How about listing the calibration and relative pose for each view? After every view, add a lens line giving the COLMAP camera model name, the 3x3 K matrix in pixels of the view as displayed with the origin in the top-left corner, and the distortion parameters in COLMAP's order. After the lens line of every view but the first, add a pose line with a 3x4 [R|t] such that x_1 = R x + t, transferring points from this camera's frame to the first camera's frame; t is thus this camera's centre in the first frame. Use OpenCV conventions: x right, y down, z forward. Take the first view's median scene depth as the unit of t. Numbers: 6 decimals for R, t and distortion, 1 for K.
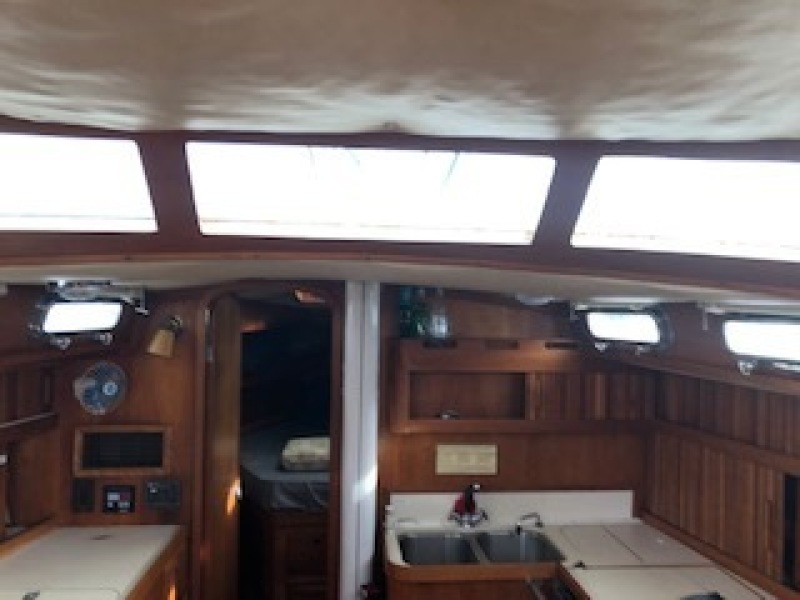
lens RADIAL K [[650.0, 0, 435.0], [0, 650.0, 302.4], [0, 0, 1]] dist [-0.012645, -0.007910]
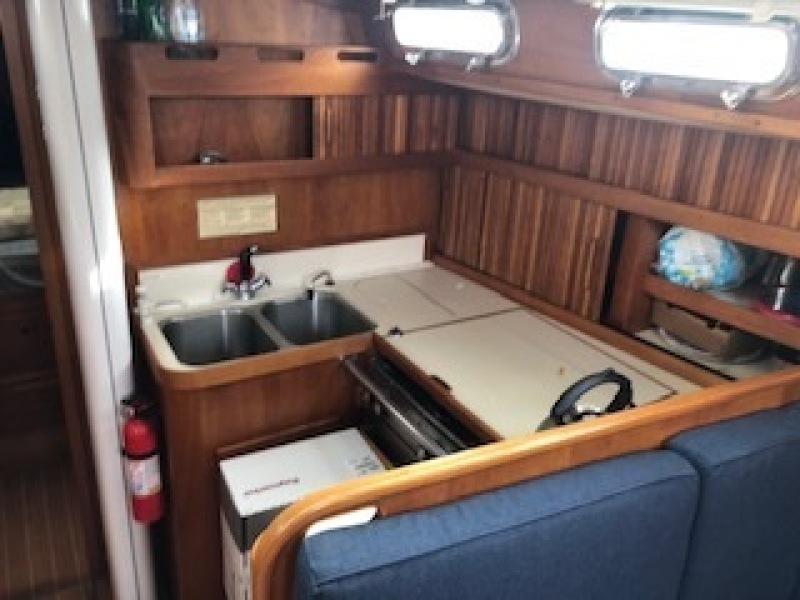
lens RADIAL K [[675.0, 0, 400.8], [0, 675.0, 292.5], [0, 0, 1]] dist [0.073271, -0.004311]
pose [[0.929637, -0.119693, 0.348494, -0.063886], [-0.026535, 0.921570, 0.387305, 0.012623], [-0.367520, -0.369300, 0.853549, 0.225596]]
